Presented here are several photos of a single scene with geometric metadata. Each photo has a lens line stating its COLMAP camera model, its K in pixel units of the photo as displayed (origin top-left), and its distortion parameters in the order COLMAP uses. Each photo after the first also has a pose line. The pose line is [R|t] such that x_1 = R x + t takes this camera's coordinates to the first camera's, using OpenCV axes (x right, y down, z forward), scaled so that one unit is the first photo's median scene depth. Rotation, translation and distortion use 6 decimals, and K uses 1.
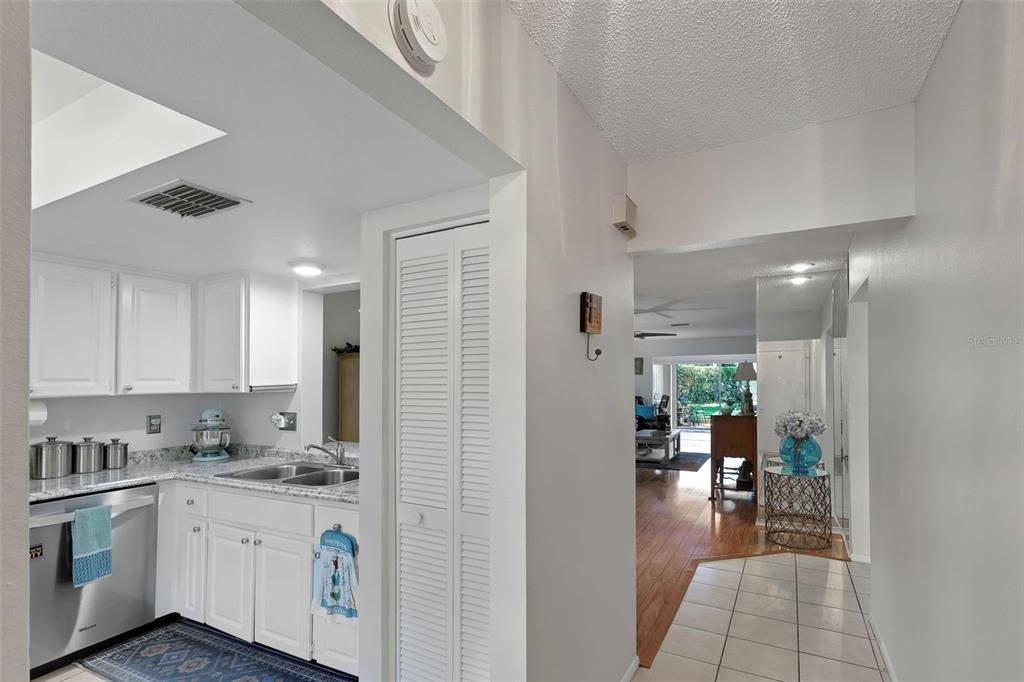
lens RADIAL K [[479.7, 0, 529.9], [0, 479.7, 378.4], [0, 0, 1]] dist [0.021959, -0.002794]
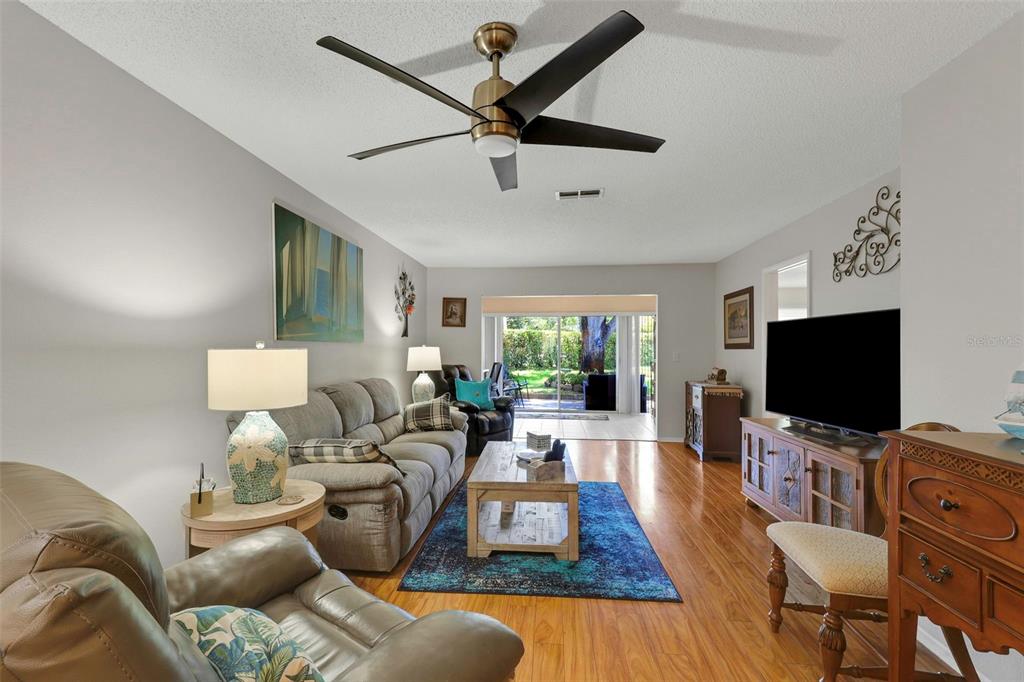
lens RADIAL K [[479.7, 0, 498.7], [0, 479.7, 345.7], [0, 0, 1]] dist [0.021959, -0.002794]
pose [[0.932811, 0.008441, 0.360268, 0.308161], [-0.008926, 0.999960, -0.000316, 0.060442], [-0.360256, -0.002921, 0.932849, 1.983184]]
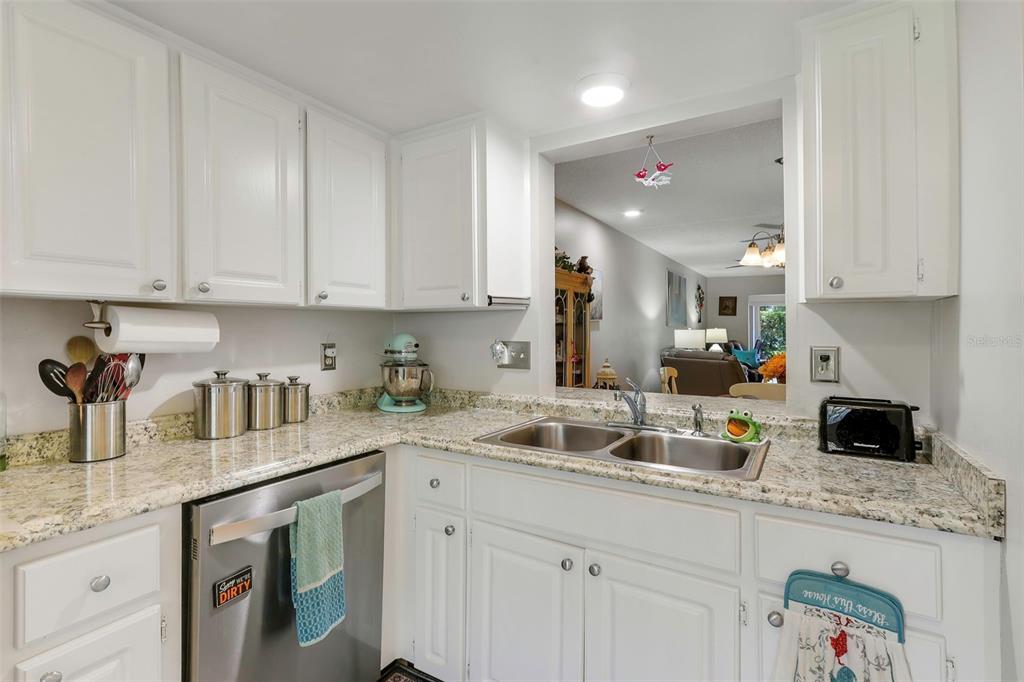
lens RADIAL K [[479.7, 0, 498.2], [0, 479.7, 334.5], [0, 0, 1]] dist [0.021959, -0.002794]
pose [[0.996337, 0.006260, -0.085281, -0.513076], [-0.004745, 0.999827, 0.017963, 0.053747], [0.085378, -0.017492, 0.996195, 0.373573]]
